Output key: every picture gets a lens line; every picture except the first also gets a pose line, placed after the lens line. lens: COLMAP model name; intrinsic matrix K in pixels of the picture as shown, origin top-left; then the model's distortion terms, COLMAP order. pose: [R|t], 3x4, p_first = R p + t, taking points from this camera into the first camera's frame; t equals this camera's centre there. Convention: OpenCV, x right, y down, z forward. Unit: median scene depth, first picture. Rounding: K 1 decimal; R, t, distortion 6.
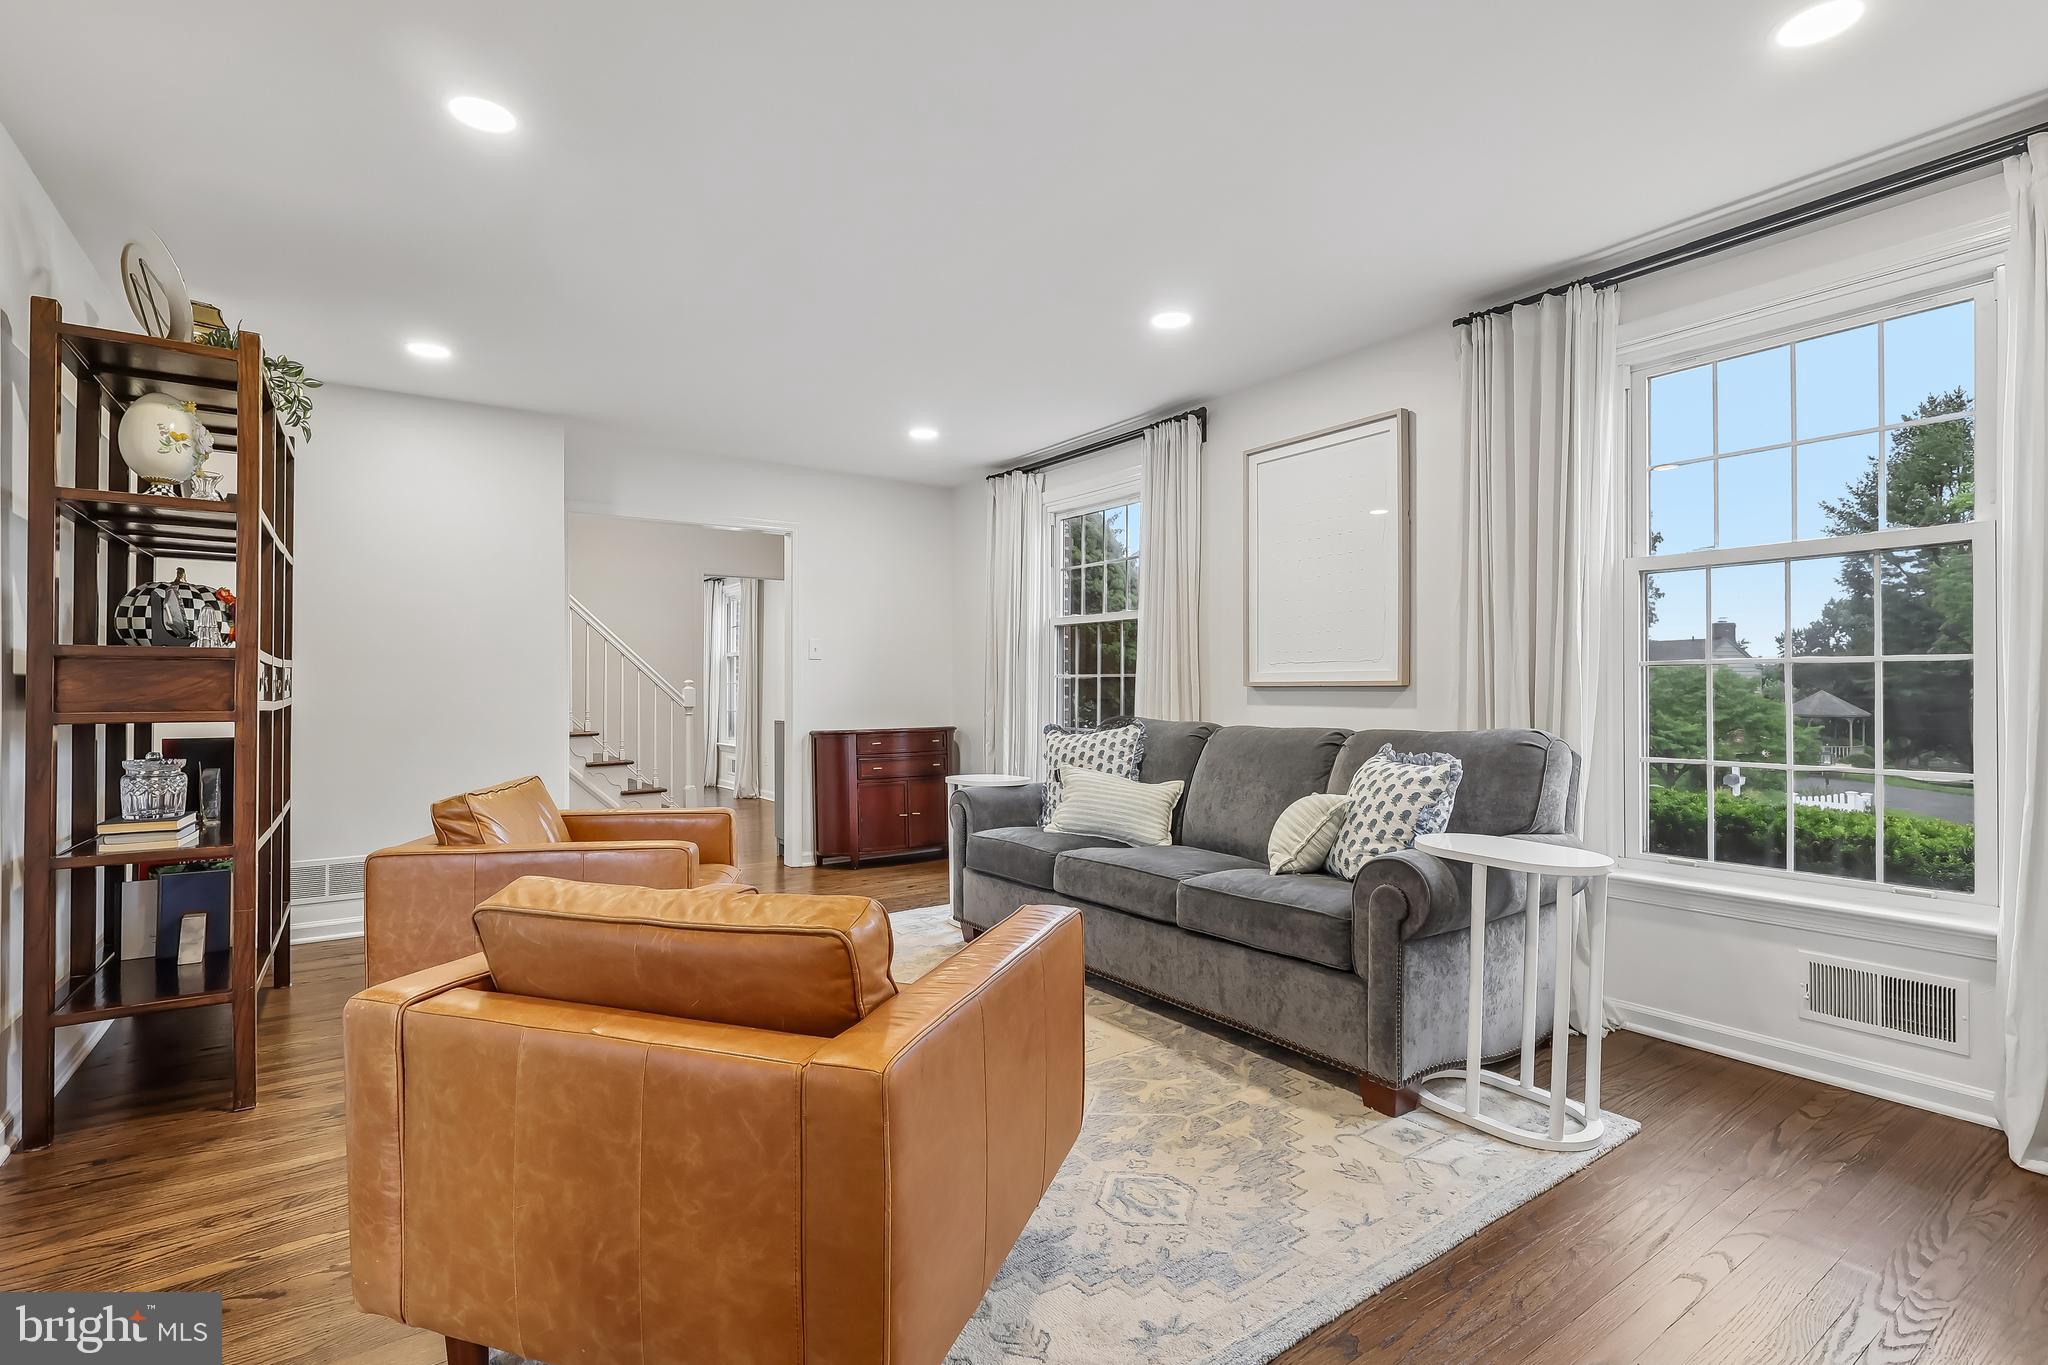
lens RADIAL K [[959.6, 0, 1026.9], [0, 959.6, 685.4], [0, 0, 1]] dist [-0.003359, 0.000461]
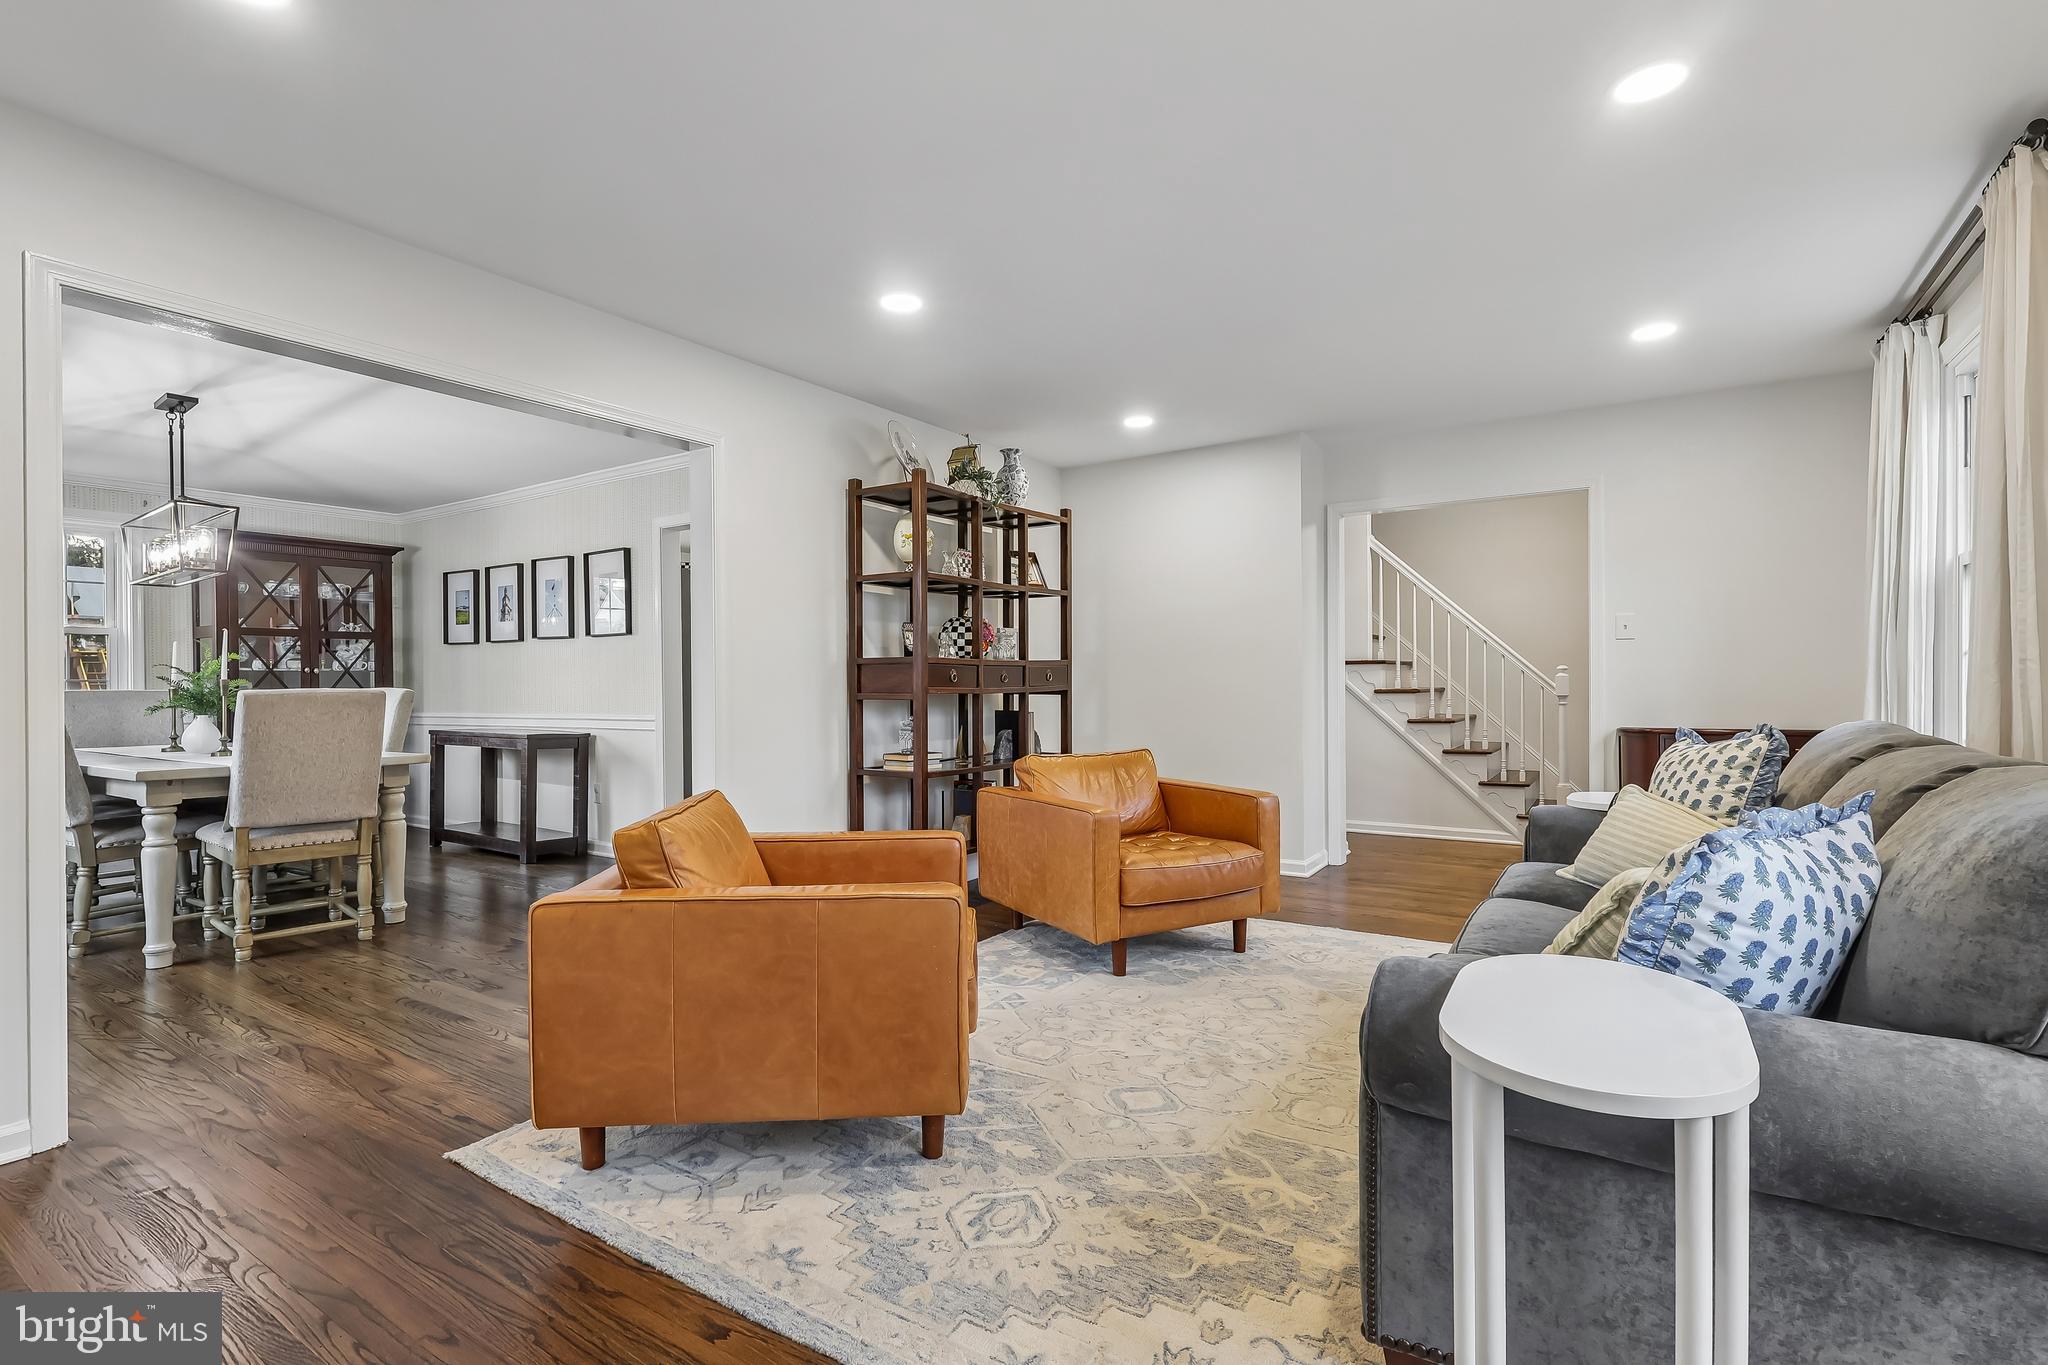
lens RADIAL K [[959.6, 0, 1028.0], [0, 959.6, 691.0], [0, 0, 1]] dist [-0.003359, 0.000461]
pose [[0.365328, 0.008903, -0.930836, 0.673549], [0.011028, 0.999843, 0.013891, -0.000086], [0.930813, -0.015340, 0.365173, 0.454697]]
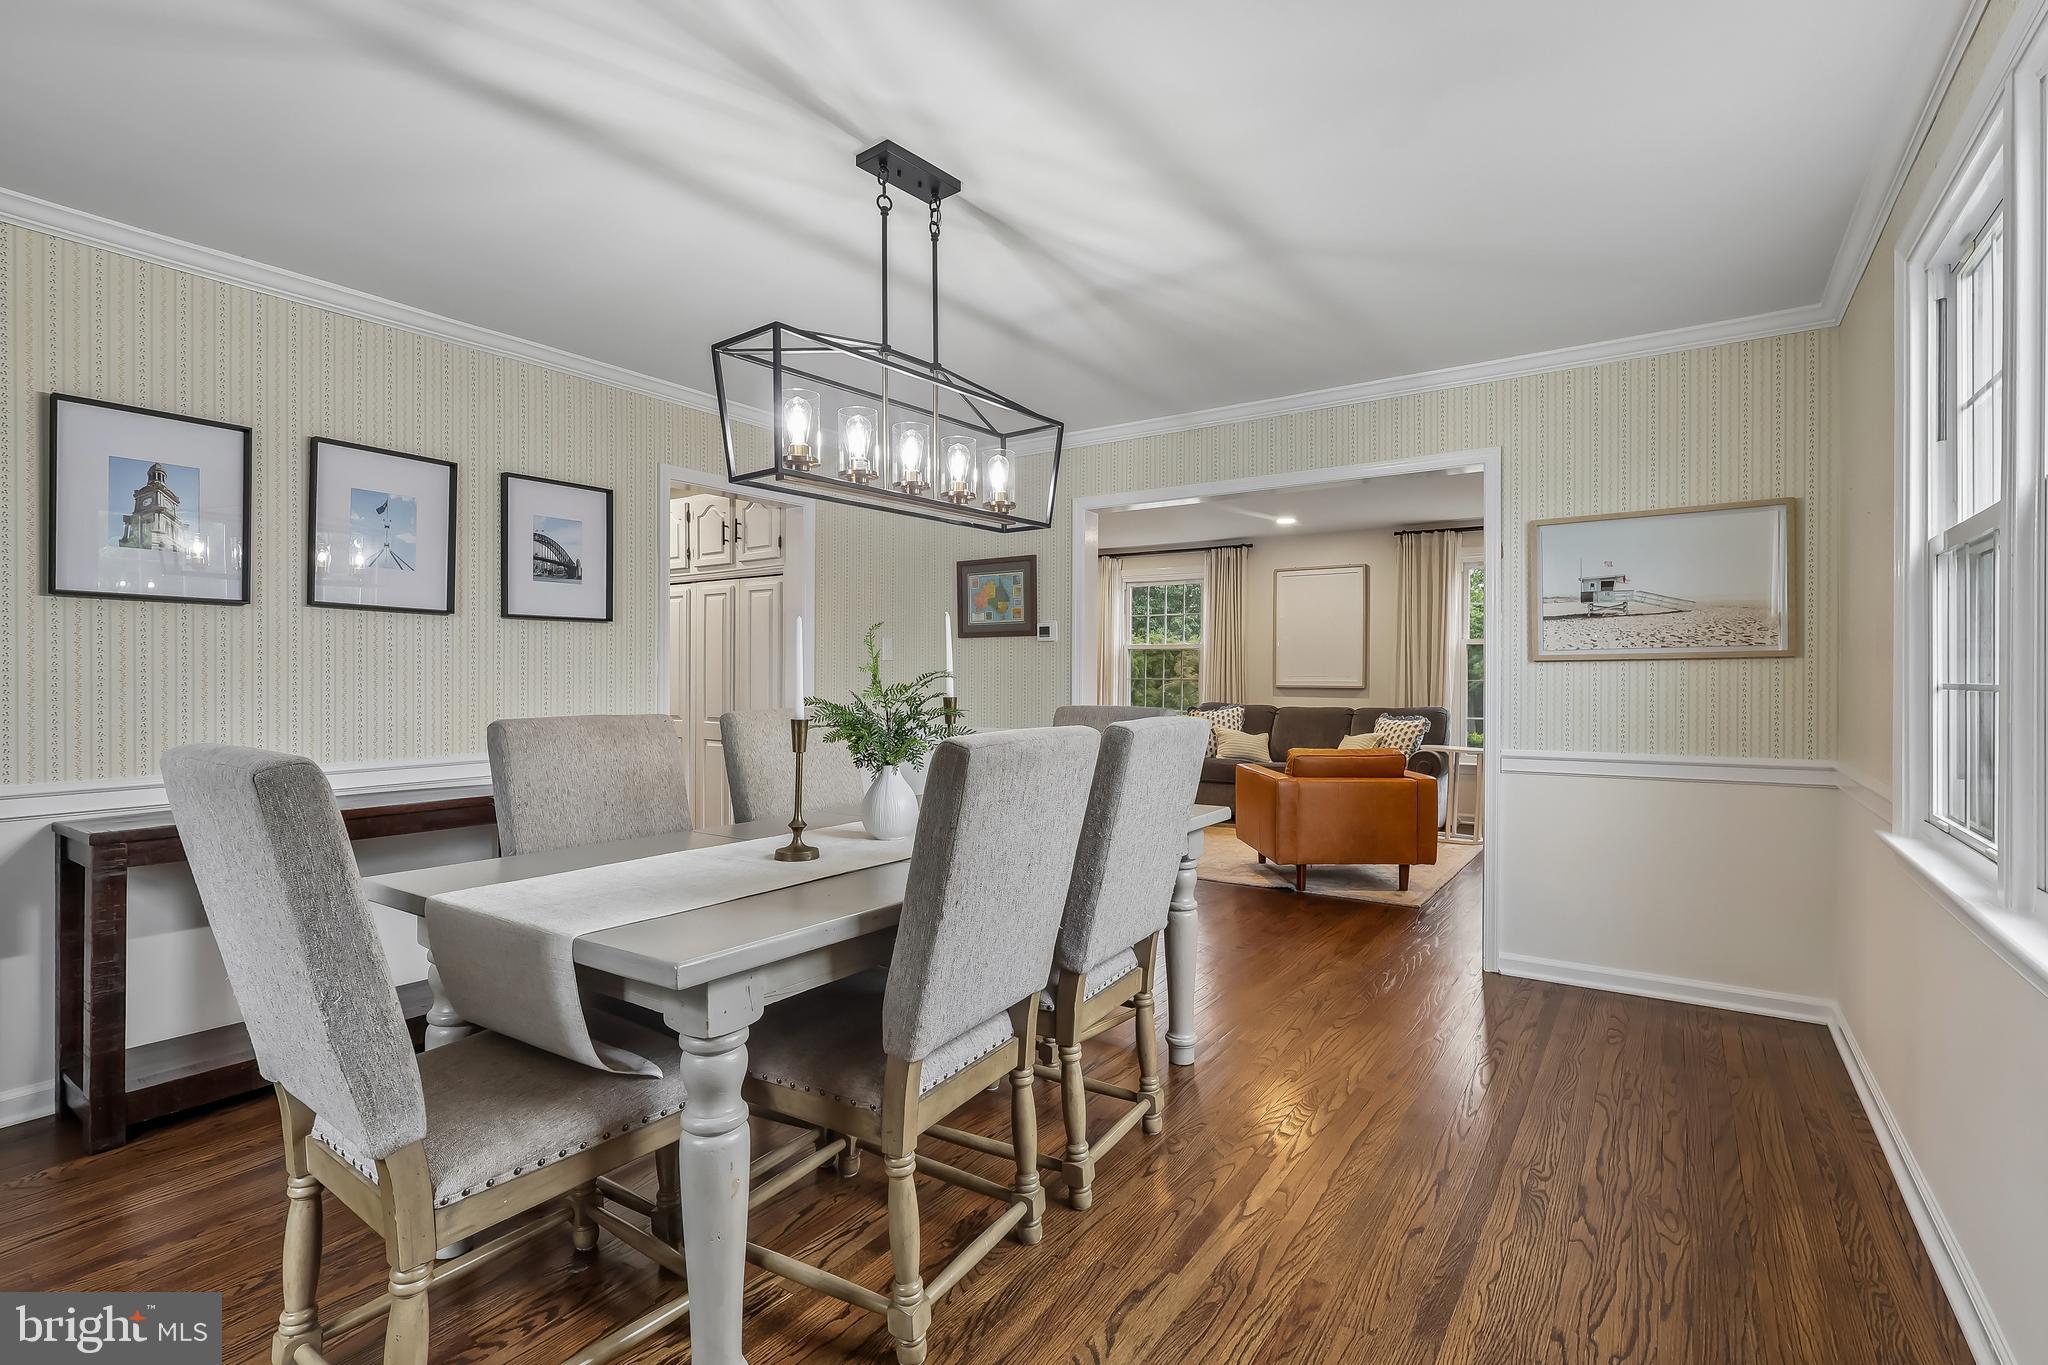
lens RADIAL K [[959.6, 0, 1034.3], [0, 959.6, 674.0], [0, 0, 1]] dist [-0.003359, 0.000461]
pose [[0.934179, 0.007899, 0.356718, -1.336654], [-0.009091, 0.999957, 0.001663, -0.034551], [-0.356690, -0.004797, 0.934210, -0.964454]]
